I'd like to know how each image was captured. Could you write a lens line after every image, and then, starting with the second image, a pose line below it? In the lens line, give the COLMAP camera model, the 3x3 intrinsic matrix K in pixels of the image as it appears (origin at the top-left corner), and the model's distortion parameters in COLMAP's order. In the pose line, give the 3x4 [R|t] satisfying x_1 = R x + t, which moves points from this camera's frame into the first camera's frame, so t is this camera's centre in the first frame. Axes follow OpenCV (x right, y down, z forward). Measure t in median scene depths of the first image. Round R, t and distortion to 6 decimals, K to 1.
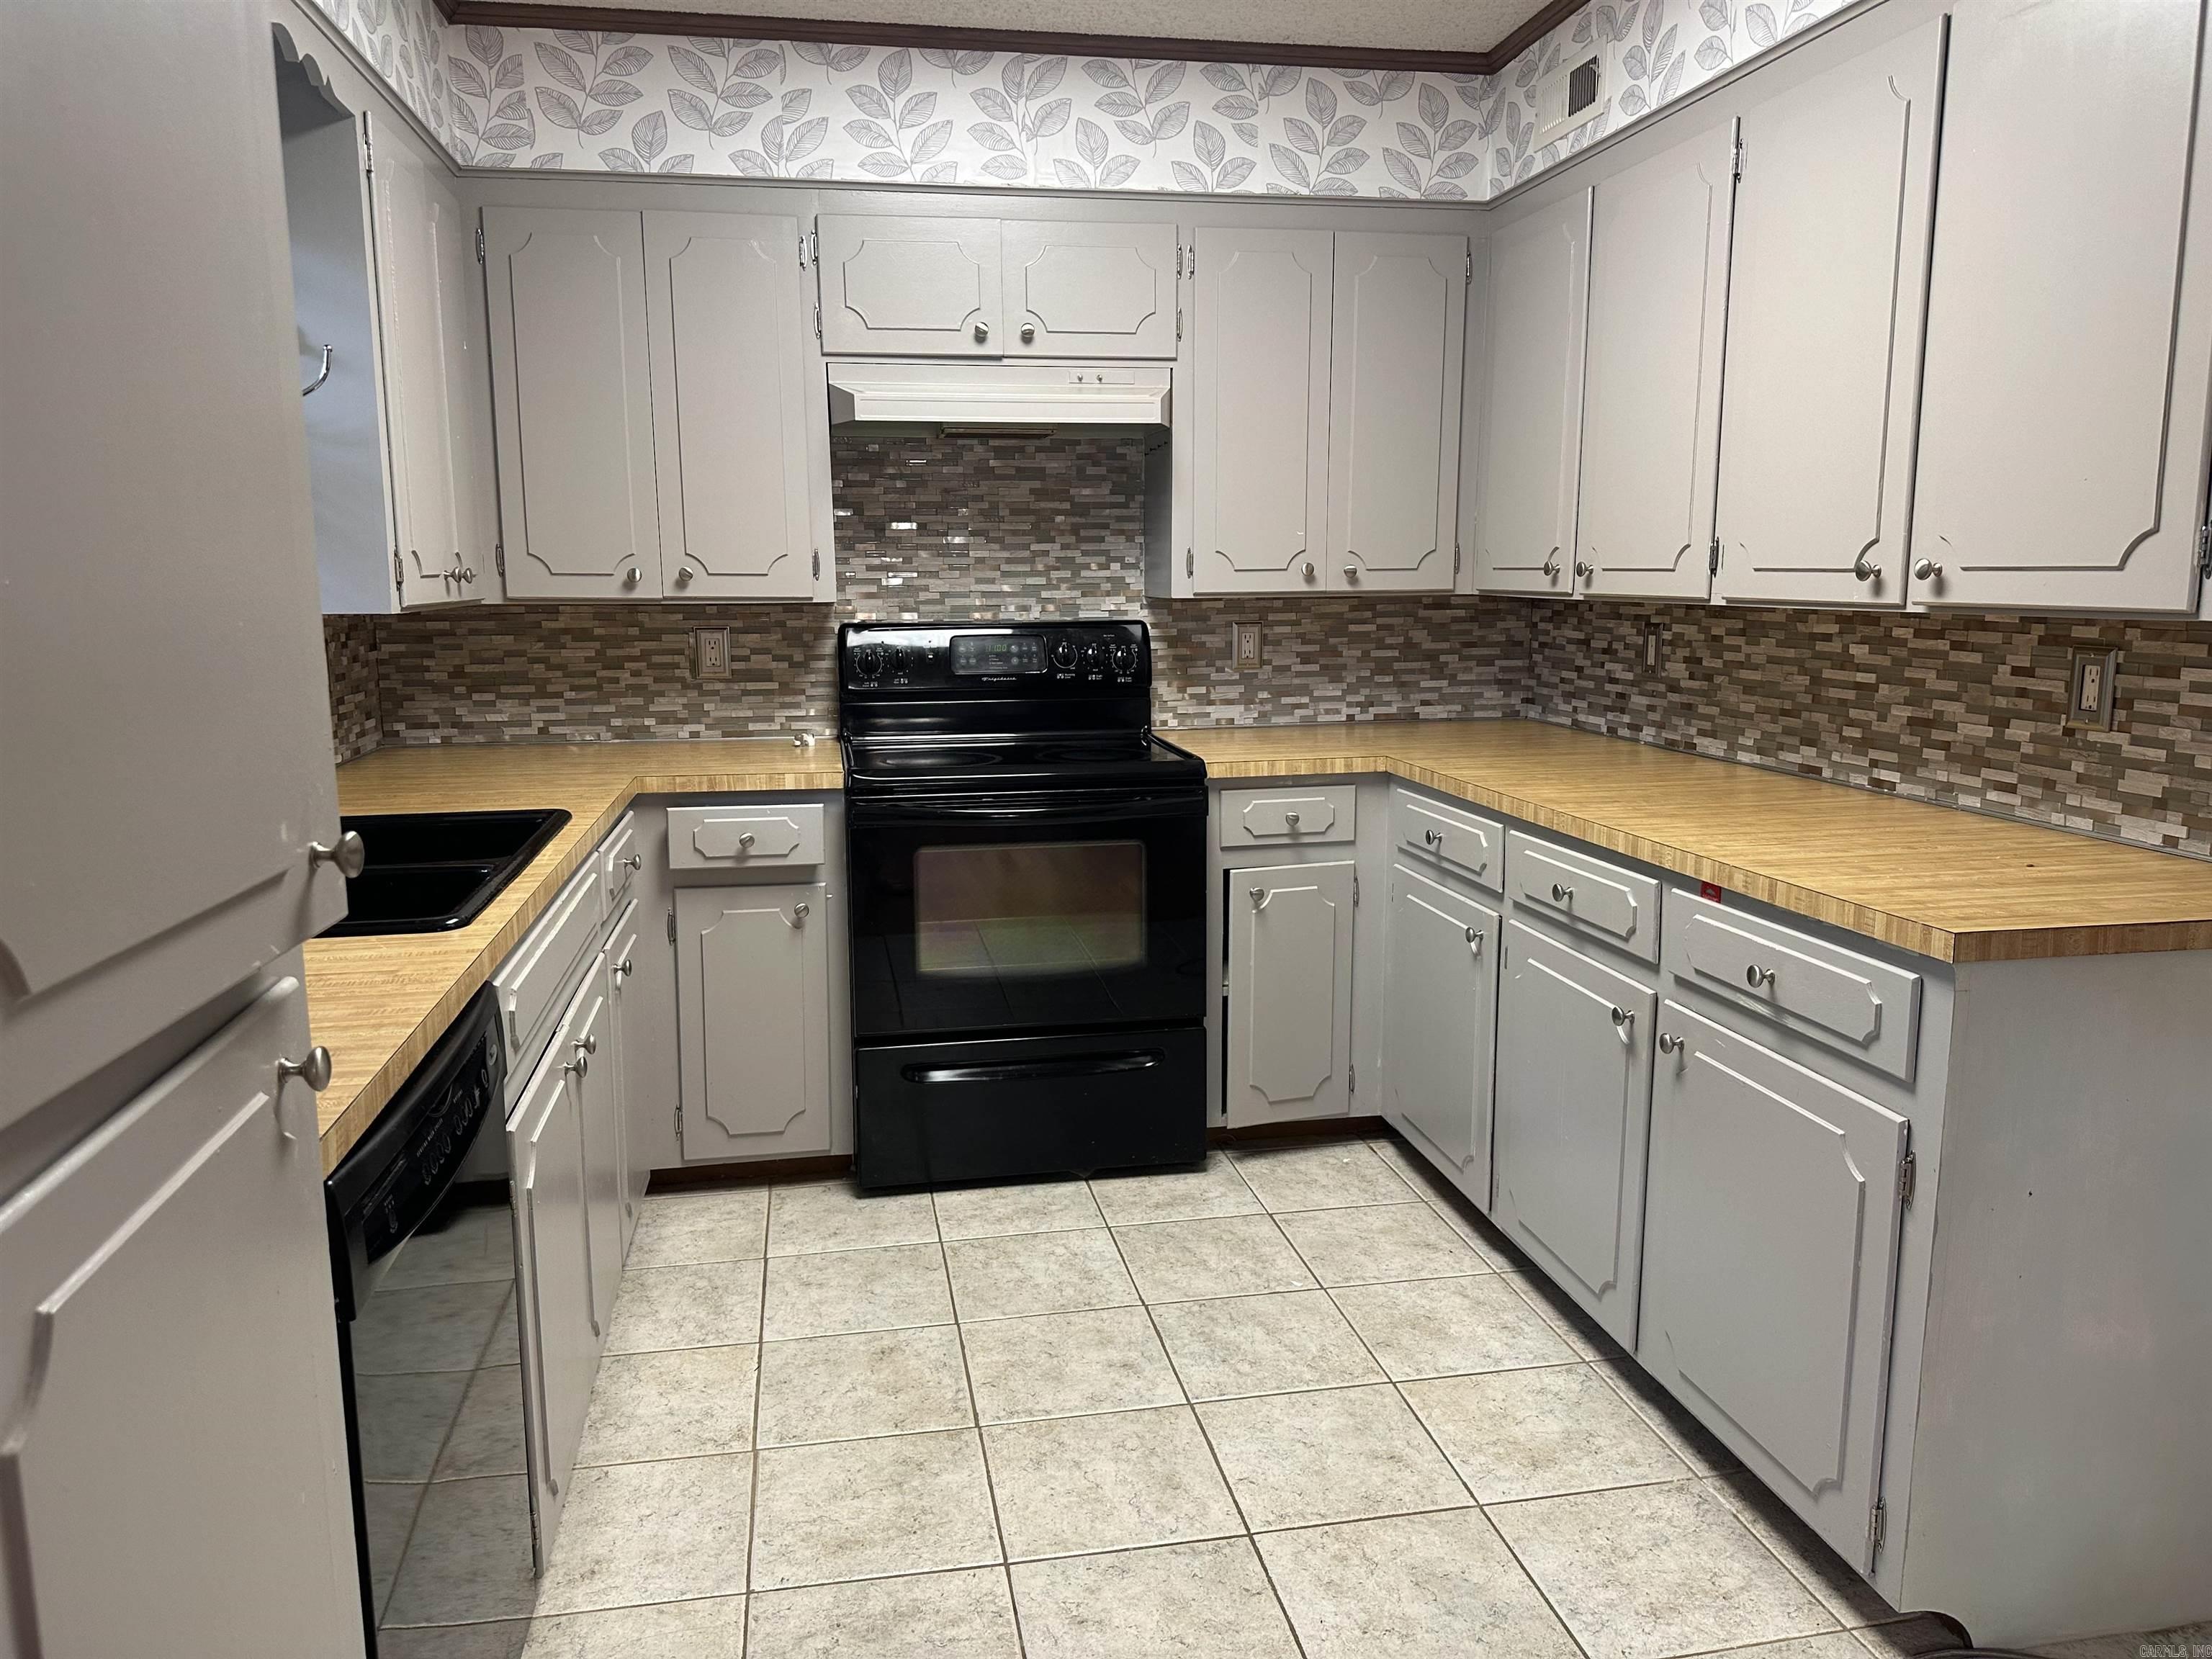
lens RADIAL K [[1545.0, 0, 1096.6], [0, 1545.0, 812.0], [0, 0, 1]] dist [0.172093, -0.314394]
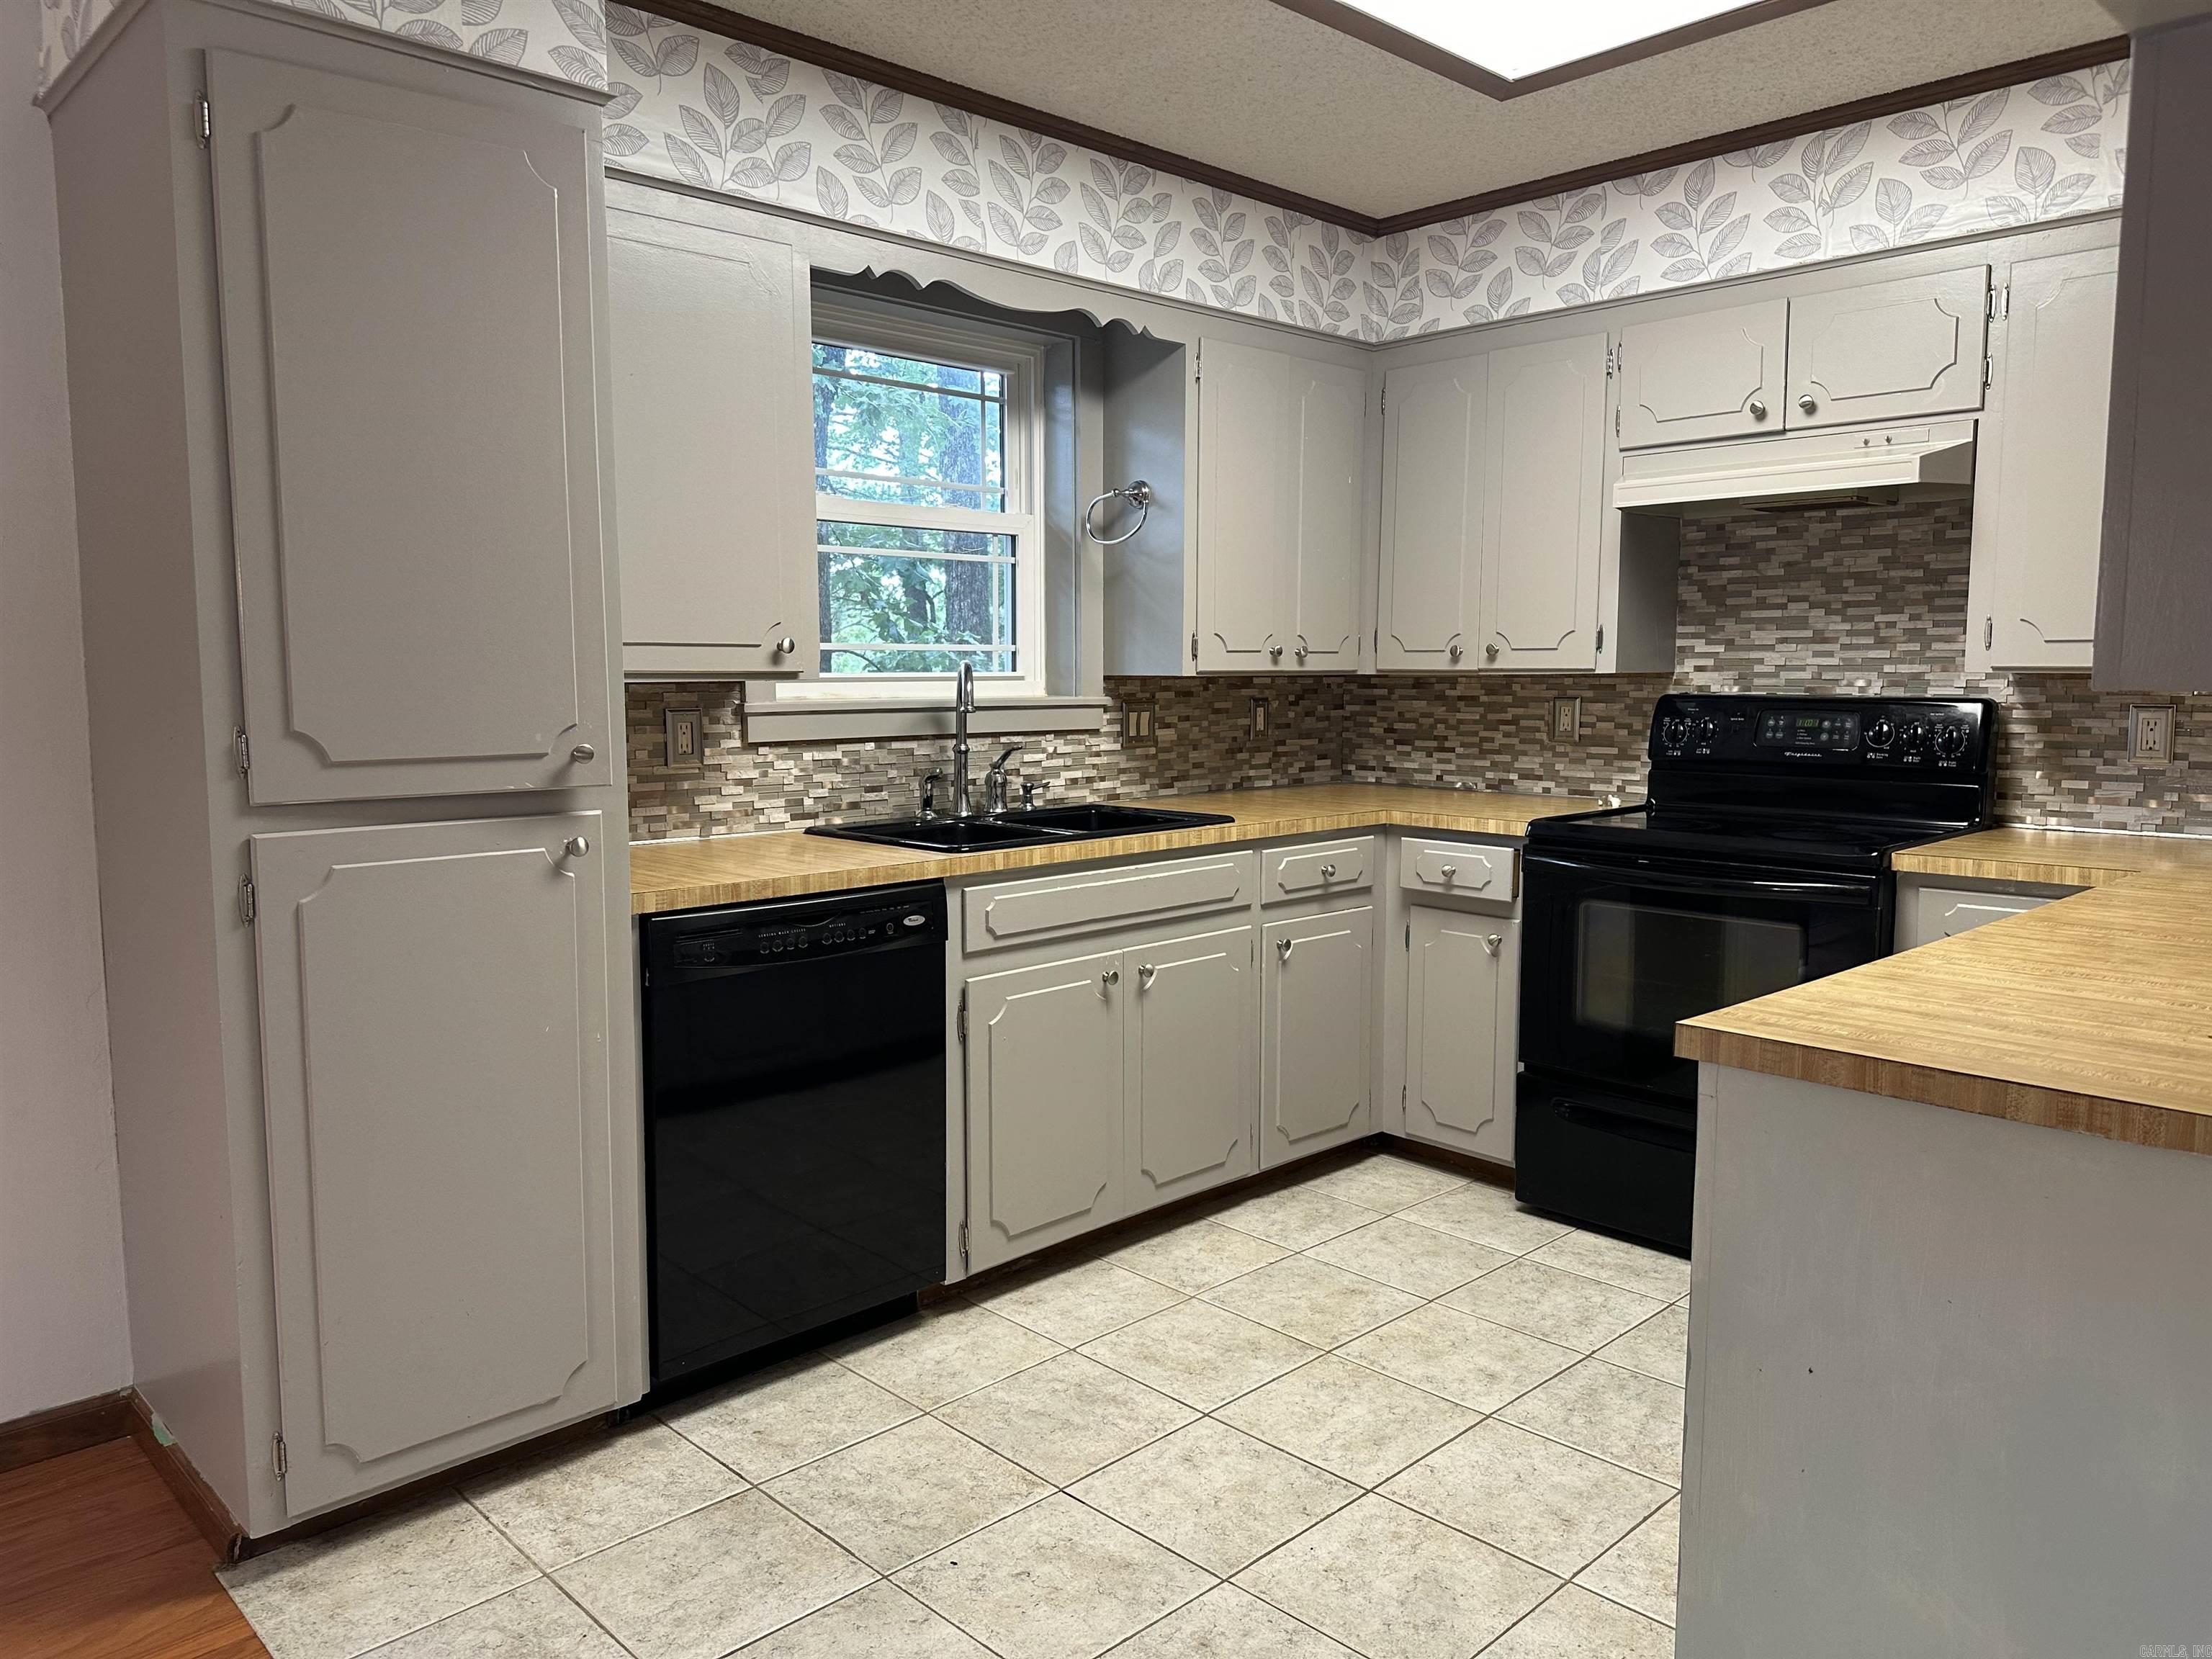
lens RADIAL K [[1556.1, 0, 1113.3], [0, 1556.1, 821.5], [0, 0, 1]] dist [0.143421, -0.218103]
pose [[0.561482, 0.089698, -0.822613, 0.559732], [-0.132384, 0.991040, 0.017703, -0.006139], [0.816831, 0.098961, 0.568326, 0.103549]]
